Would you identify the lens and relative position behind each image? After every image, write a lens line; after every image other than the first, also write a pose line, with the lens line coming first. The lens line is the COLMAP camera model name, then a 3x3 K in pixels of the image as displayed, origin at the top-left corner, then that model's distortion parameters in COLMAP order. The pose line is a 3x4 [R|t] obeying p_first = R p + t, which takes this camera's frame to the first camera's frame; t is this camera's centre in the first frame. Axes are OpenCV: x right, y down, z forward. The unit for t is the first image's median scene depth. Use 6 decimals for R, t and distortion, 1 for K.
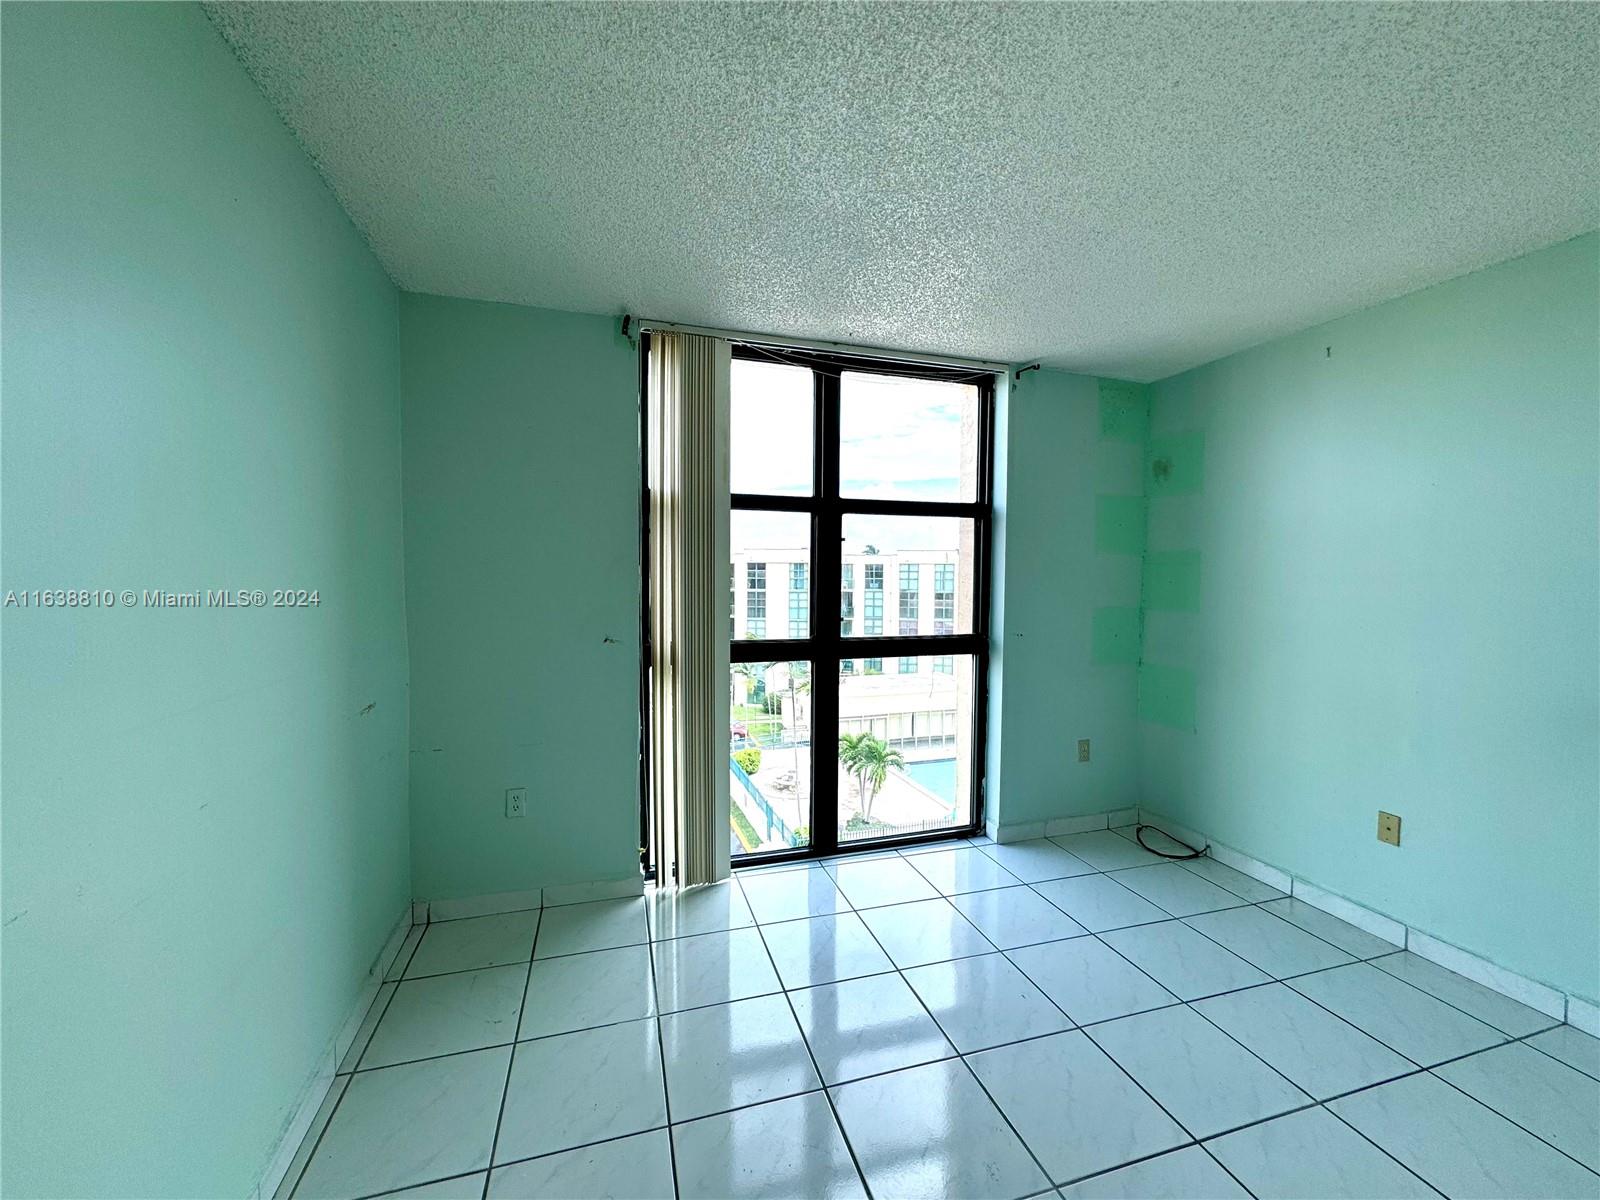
lens RADIAL K [[679.7, 0, 726.6], [0, 679.7, 602.4], [0, 0, 1]] dist [-0.000692, -0.000004]
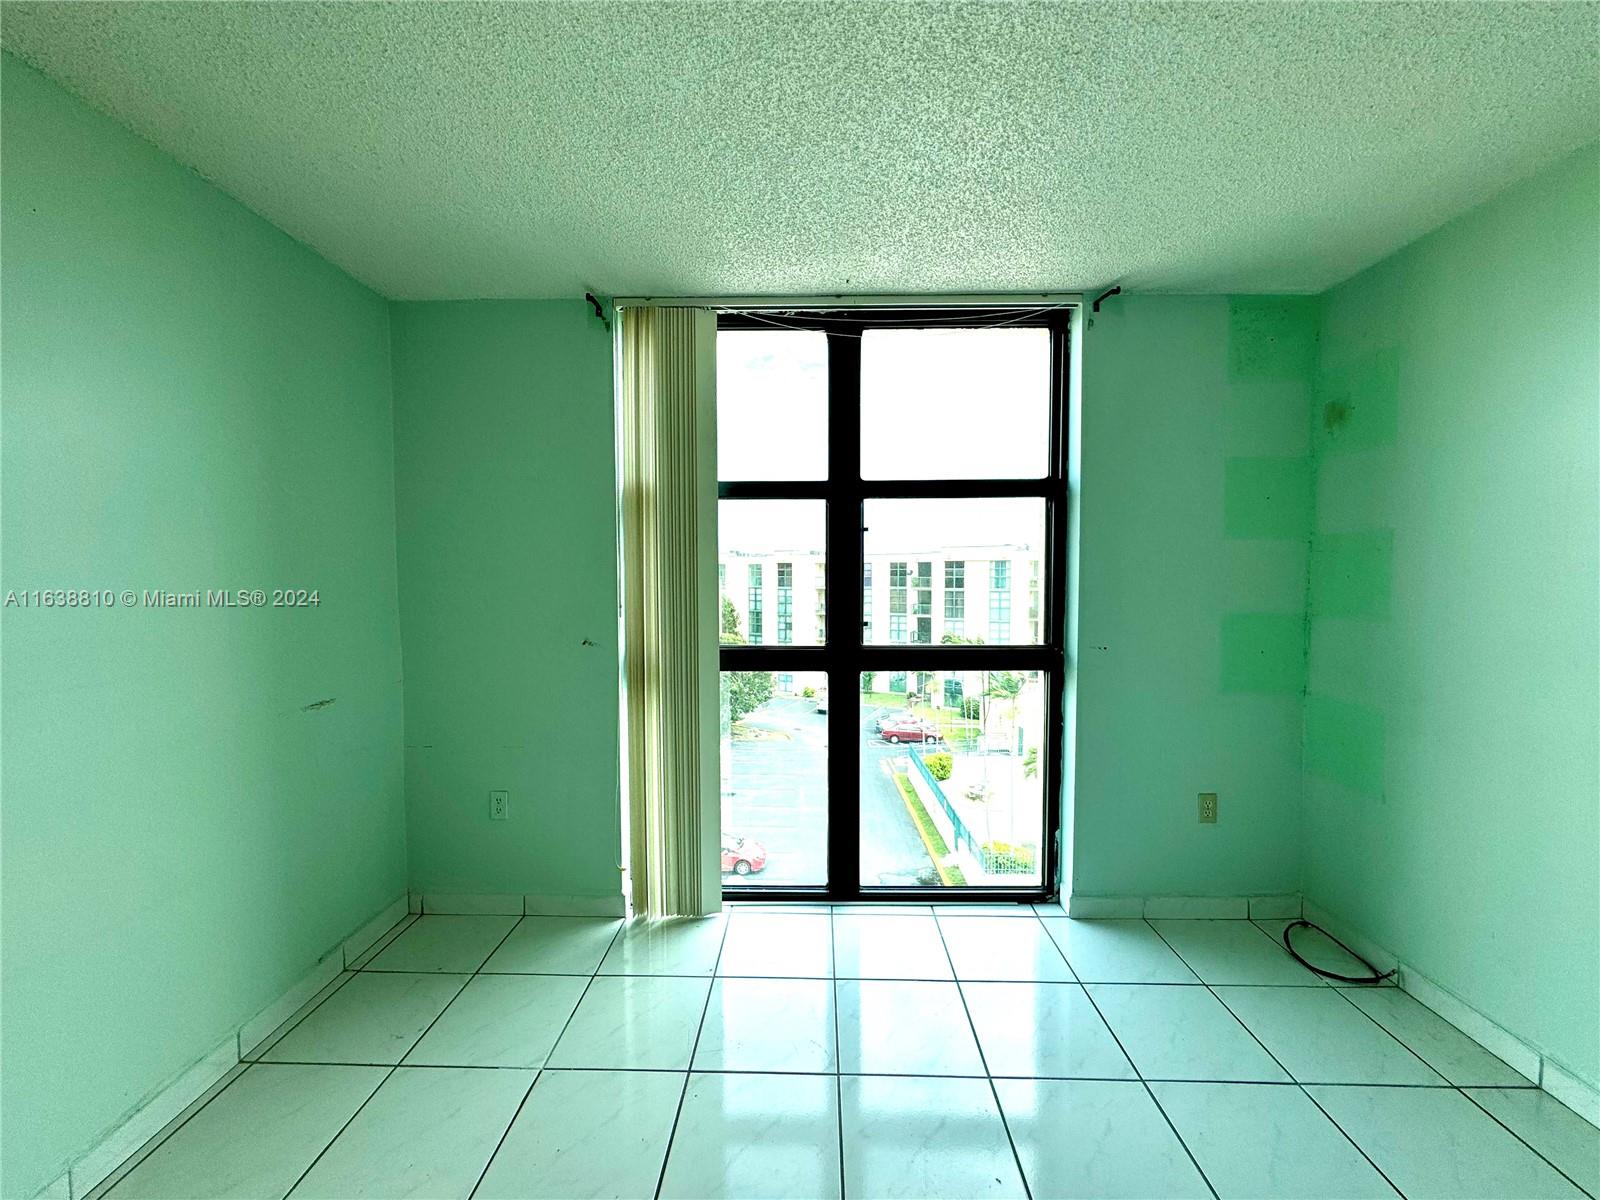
lens RADIAL K [[640.7, 0, 772.2], [0, 640.7, 602.2], [0, 0, 1]] dist [-0.000513, 0.000253]
pose [[0.950279, 0.004795, -0.311364, 0.308455], [-0.004173, 0.999988, 0.002666, -0.004032], [0.311373, -0.001234, 0.950287, 0.206192]]
